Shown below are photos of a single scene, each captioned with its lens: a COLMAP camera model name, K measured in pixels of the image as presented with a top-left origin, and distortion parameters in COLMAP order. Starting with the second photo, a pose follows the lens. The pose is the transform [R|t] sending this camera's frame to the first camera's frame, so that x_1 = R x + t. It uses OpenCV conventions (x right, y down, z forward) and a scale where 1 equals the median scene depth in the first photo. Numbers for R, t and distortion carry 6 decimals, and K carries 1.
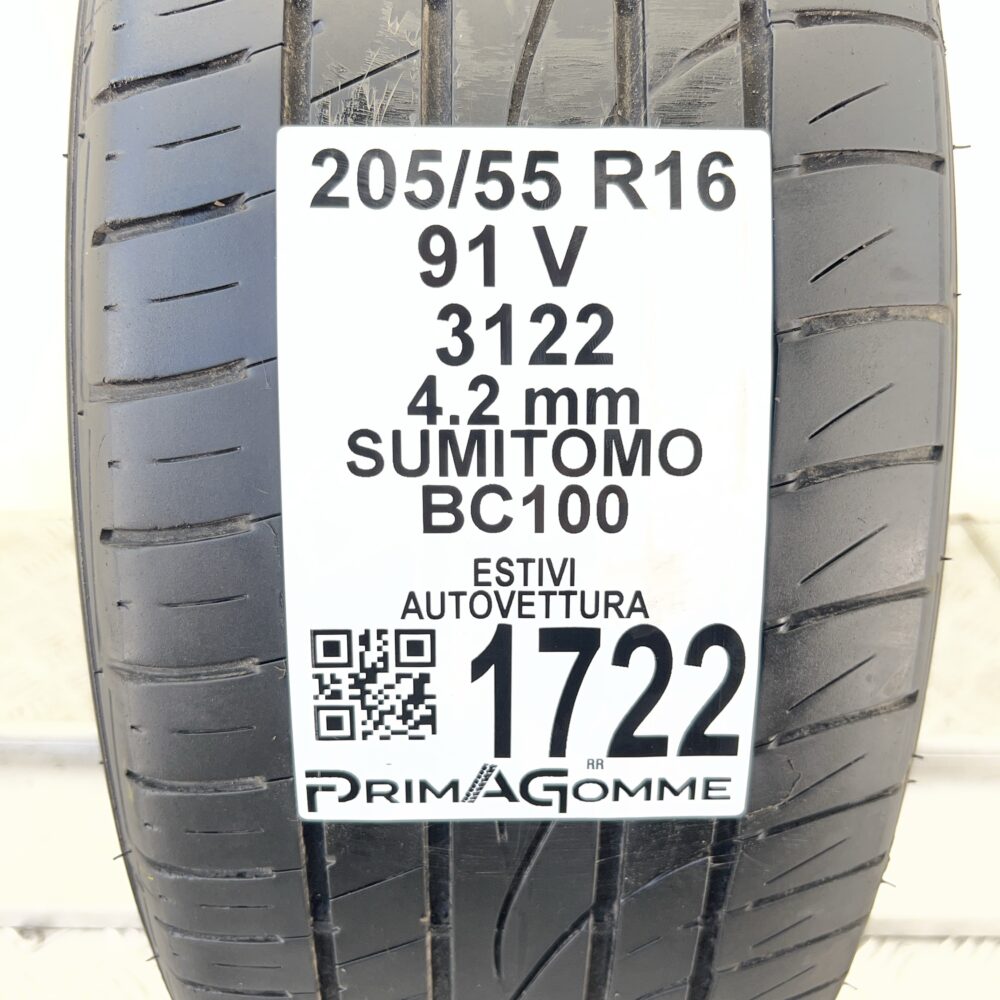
lens RADIAL K [[948.9, 0, 492.0], [0, 948.9, 503.4], [0, 0, 1]] dist [0.006278, 0.000000]
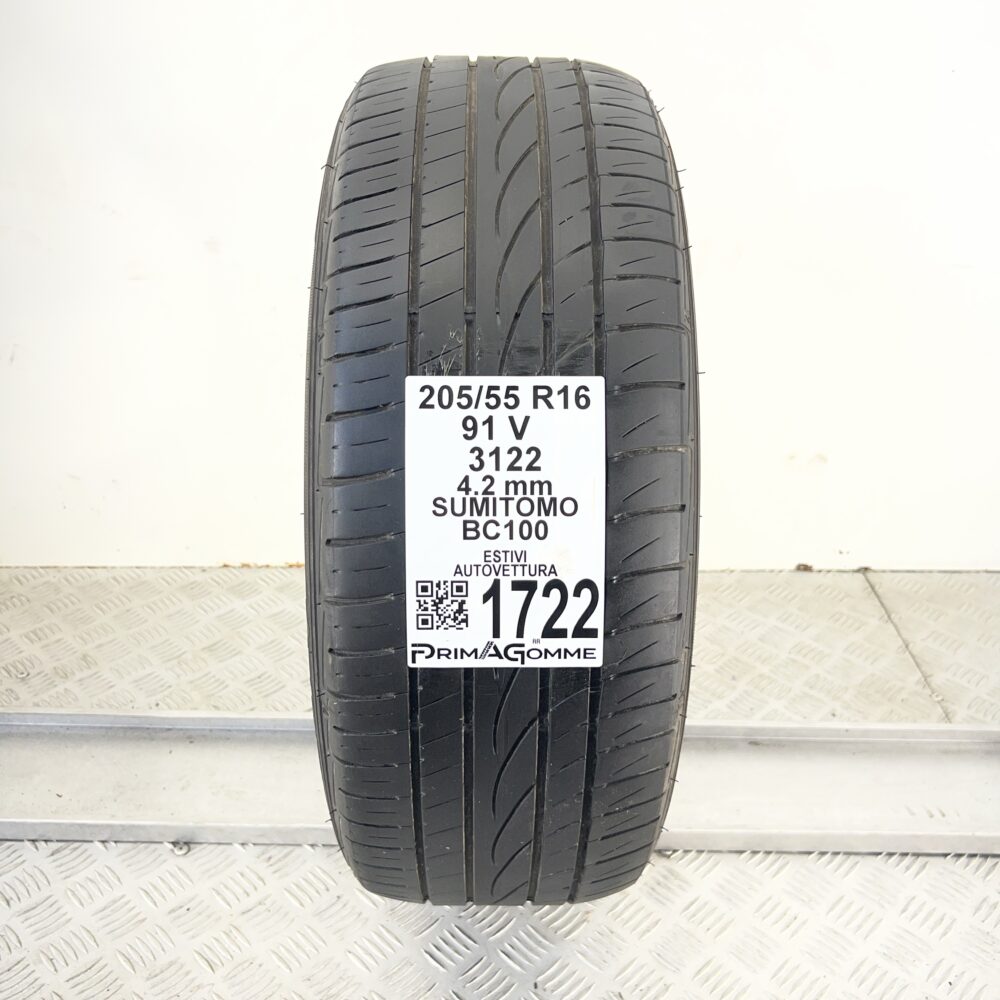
lens RADIAL K [[948.9, 0, 502.5], [0, 948.9, 501.4], [0, 0, 1]] dist [0.006278, 0.000000]
pose [[0.999976, 0.001090, -0.006769, 0.042885], [-0.001651, 0.996512, -0.083431, 0.132003], [0.006655, 0.083440, 0.996491, -1.385735]]
